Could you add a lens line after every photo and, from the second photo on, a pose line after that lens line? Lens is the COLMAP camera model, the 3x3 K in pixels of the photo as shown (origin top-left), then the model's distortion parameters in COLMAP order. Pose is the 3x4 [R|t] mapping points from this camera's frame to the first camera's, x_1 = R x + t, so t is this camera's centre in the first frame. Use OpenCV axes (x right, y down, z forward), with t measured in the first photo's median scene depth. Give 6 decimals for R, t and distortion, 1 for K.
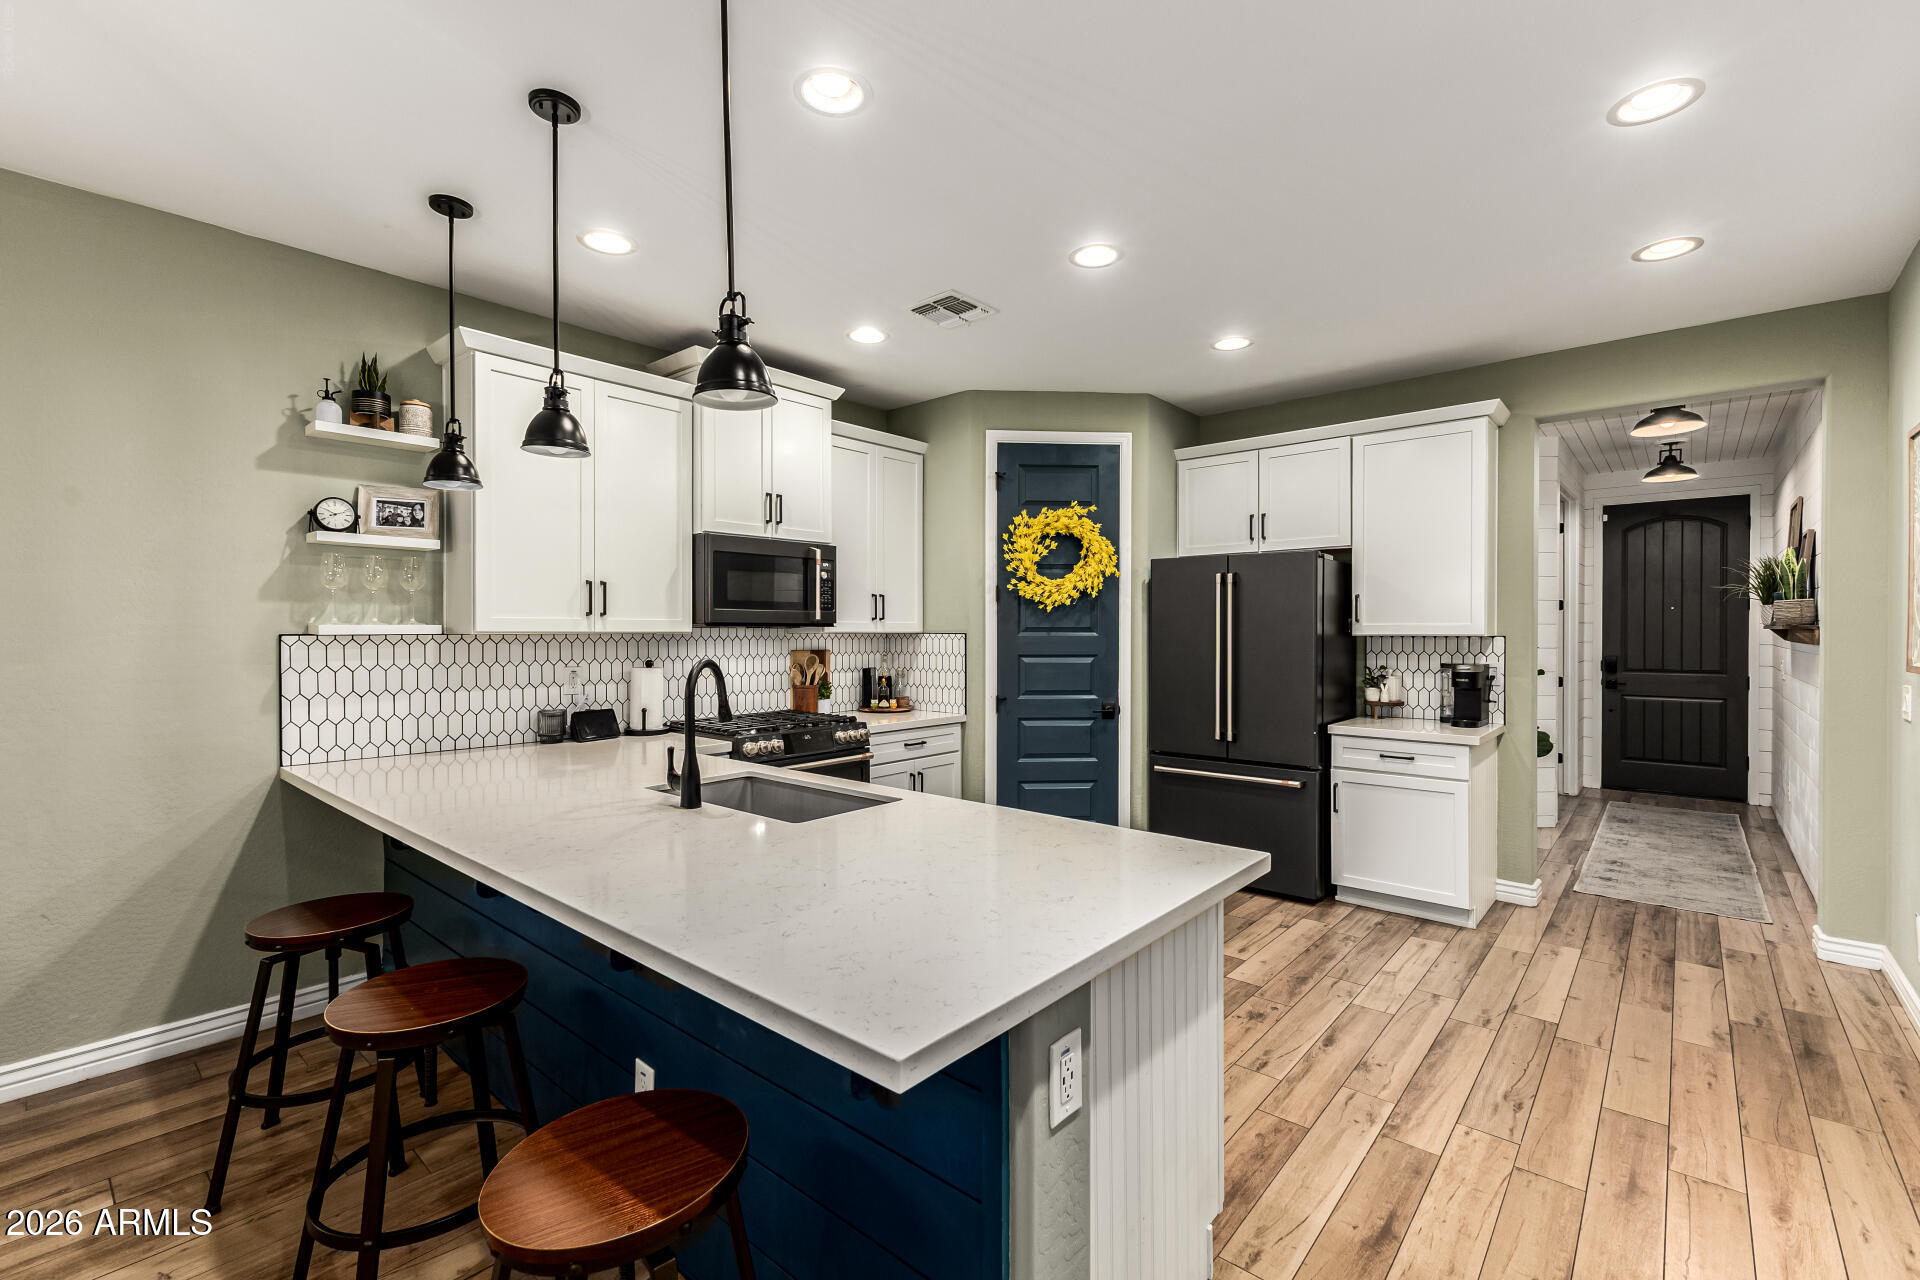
lens RADIAL K [[824.8, 0, 959.6], [0, 824.8, 636.3], [0, 0, 1]] dist [0.009266, -0.001053]
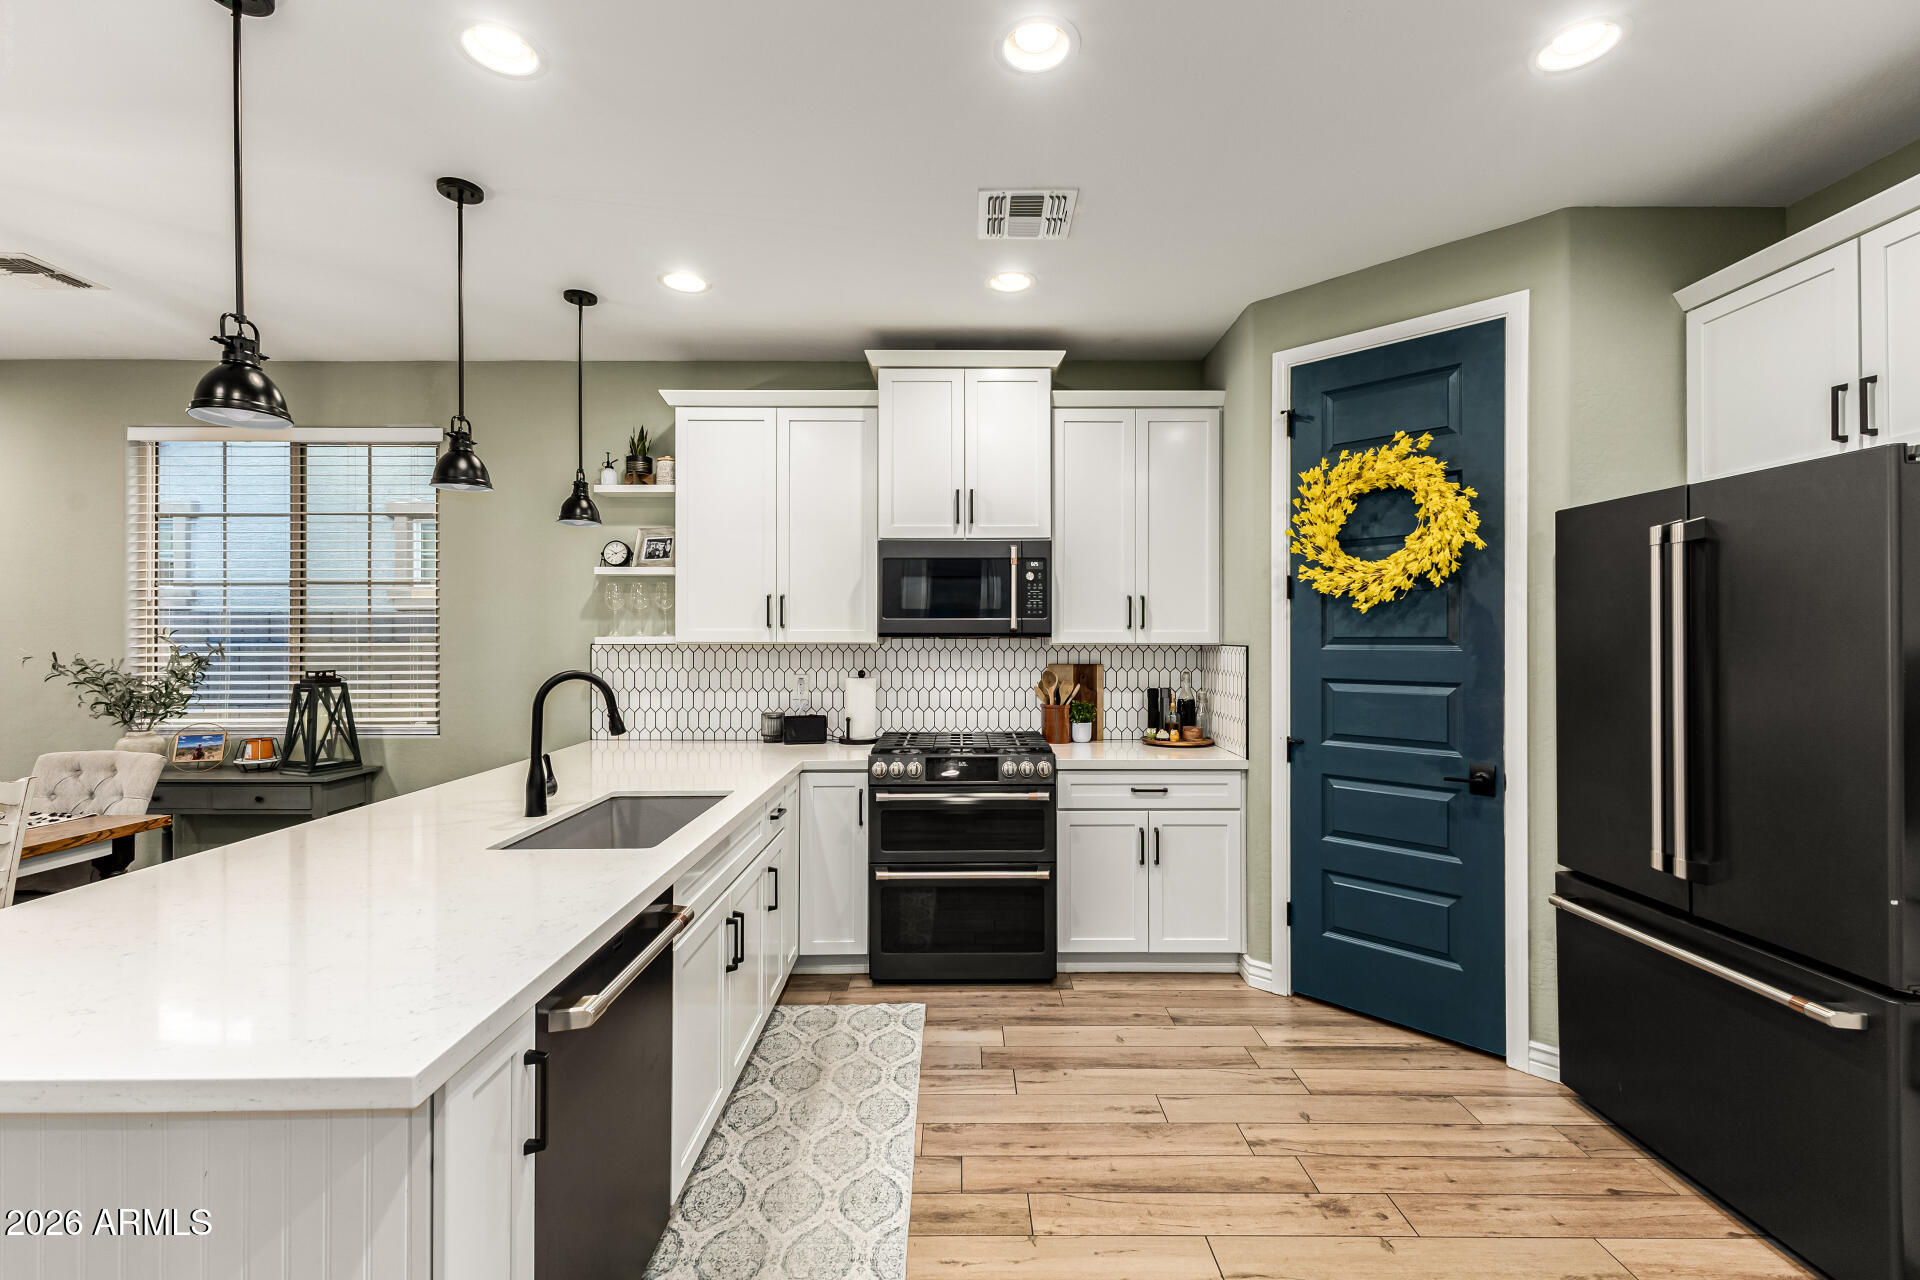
lens RADIAL K [[824.8, 0, 959.6], [0, 824.8, 636.3], [0, 0, 1]] dist [0.009266, -0.001053]
pose [[0.658828, -0.002058, -0.752291, 0.406645], [-0.005761, 0.999953, -0.007781, -0.005010], [0.752272, 0.009460, 0.658785, 0.367449]]
